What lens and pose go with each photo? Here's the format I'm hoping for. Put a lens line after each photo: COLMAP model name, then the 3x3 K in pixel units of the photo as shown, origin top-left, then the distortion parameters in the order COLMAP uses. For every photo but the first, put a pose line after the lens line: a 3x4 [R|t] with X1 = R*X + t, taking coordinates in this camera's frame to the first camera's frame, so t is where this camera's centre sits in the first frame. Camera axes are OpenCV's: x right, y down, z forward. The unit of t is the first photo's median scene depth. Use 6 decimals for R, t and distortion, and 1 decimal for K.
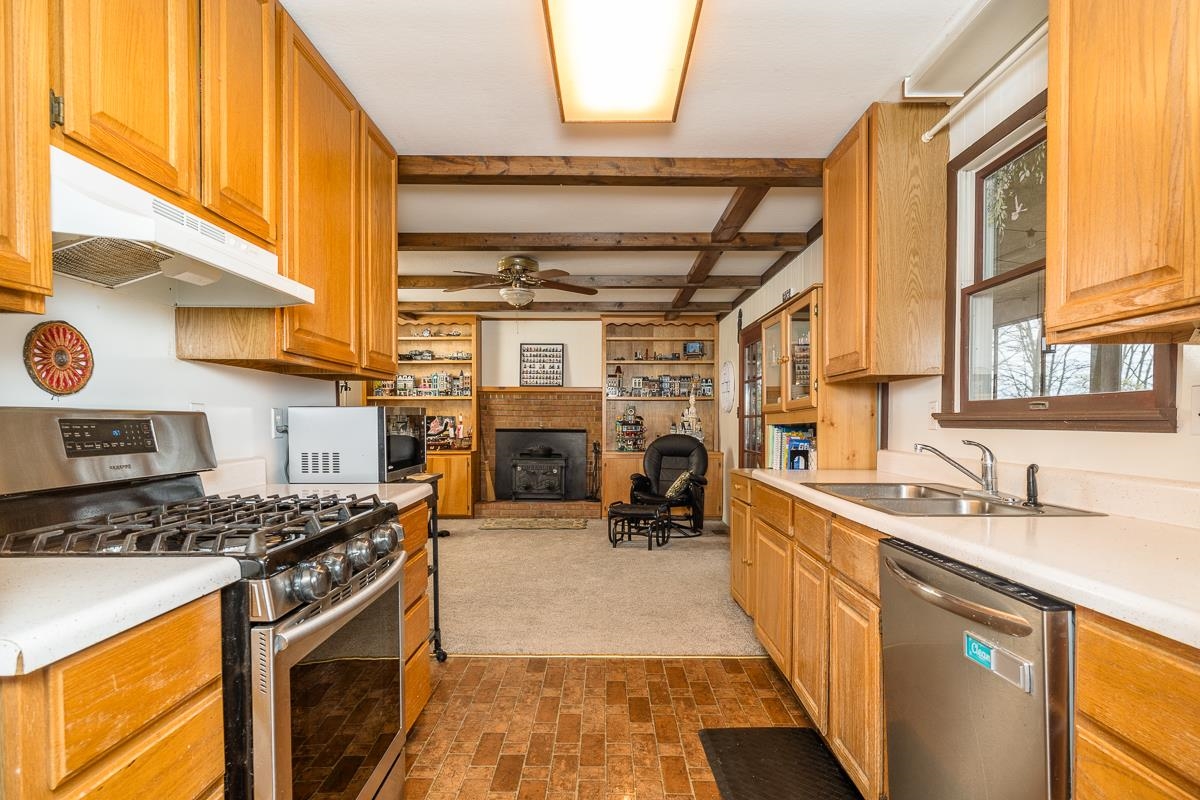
lens RADIAL K [[621.2, 0, 601.6], [0, 621.2, 408.0], [0, 0, 1]] dist [-0.006780, 0.000689]
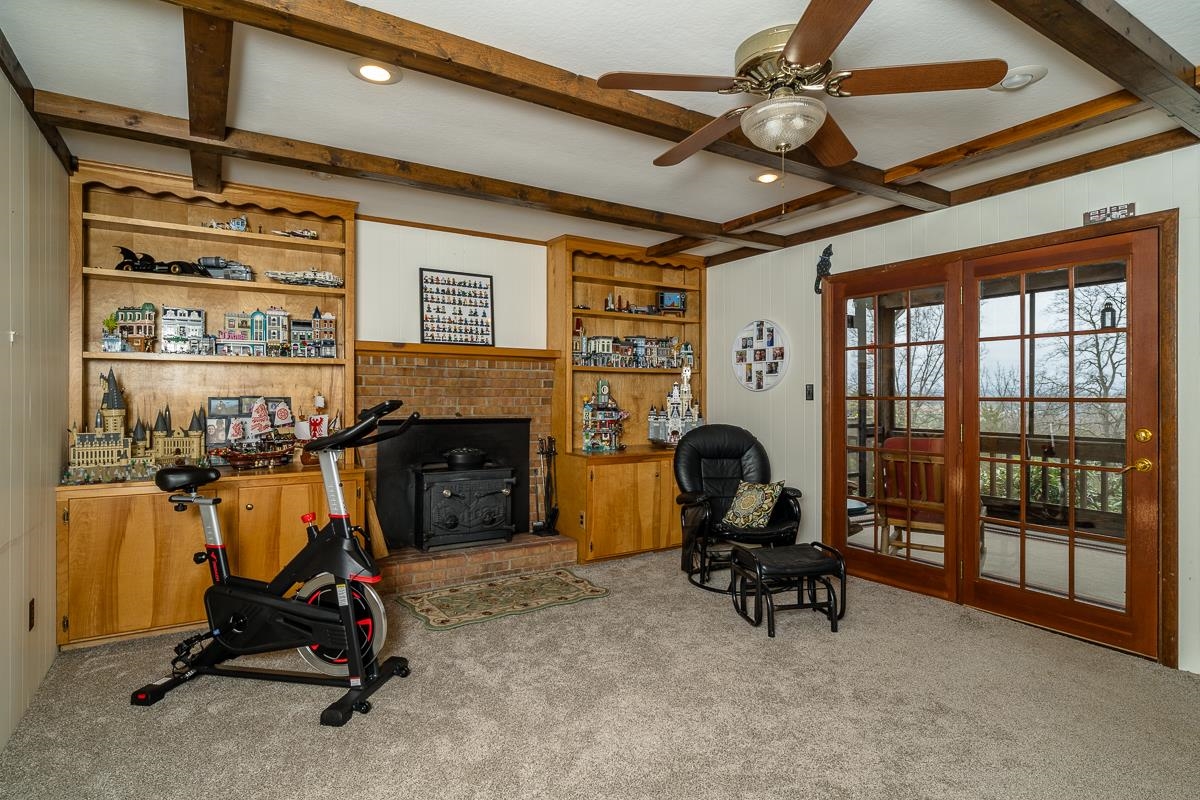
lens RADIAL K [[621.2, 0, 589.0], [0, 621.2, 392.7], [0, 0, 1]] dist [-0.006780, 0.000689]
pose [[0.846270, -0.000498, 0.532755, -0.311067], [-0.009501, 0.999826, 0.016026, -0.001143], [-0.532670, -0.018624, 0.846118, 0.452665]]
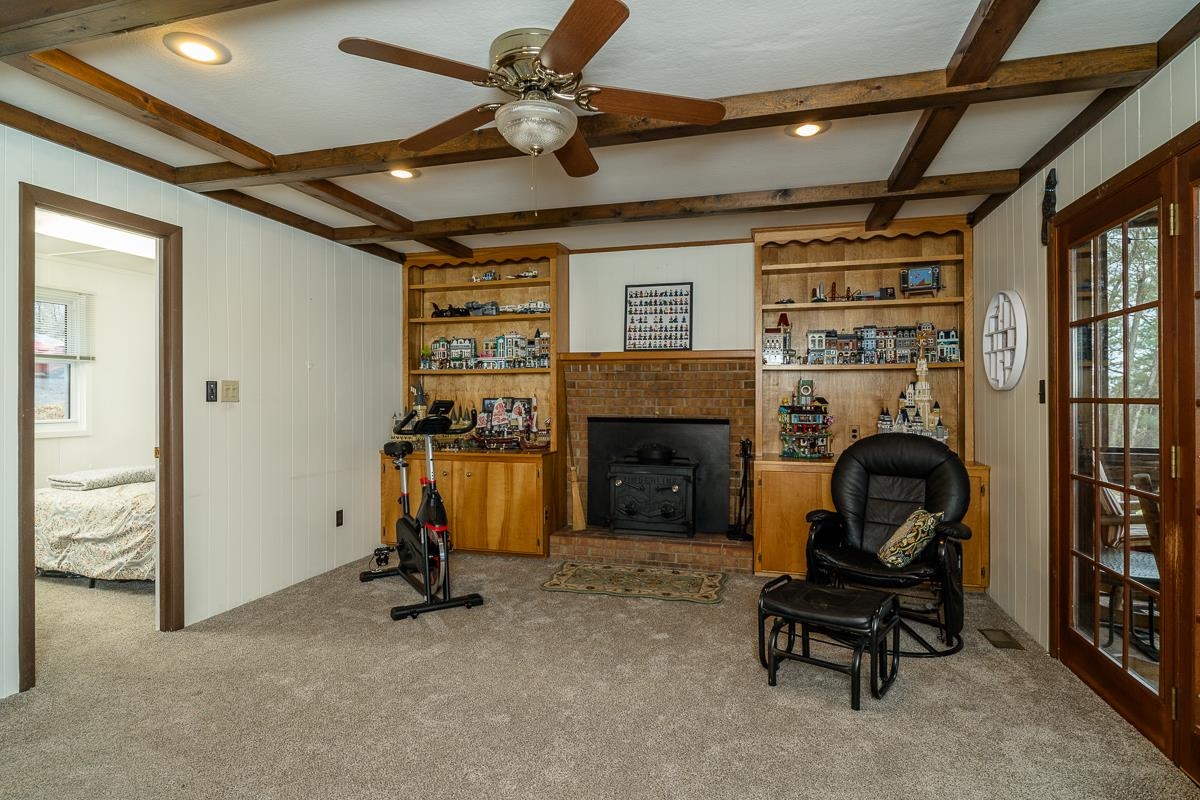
lens RADIAL K [[621.2, 0, 600.1], [0, 621.2, 393.3], [0, 0, 1]] dist [-0.006780, 0.000689]
pose [[0.964631, -0.005039, -0.263556, 0.014509], [0.009287, 0.999846, 0.014872, -0.001531], [0.263440, -0.016793, 0.964530, 0.378751]]
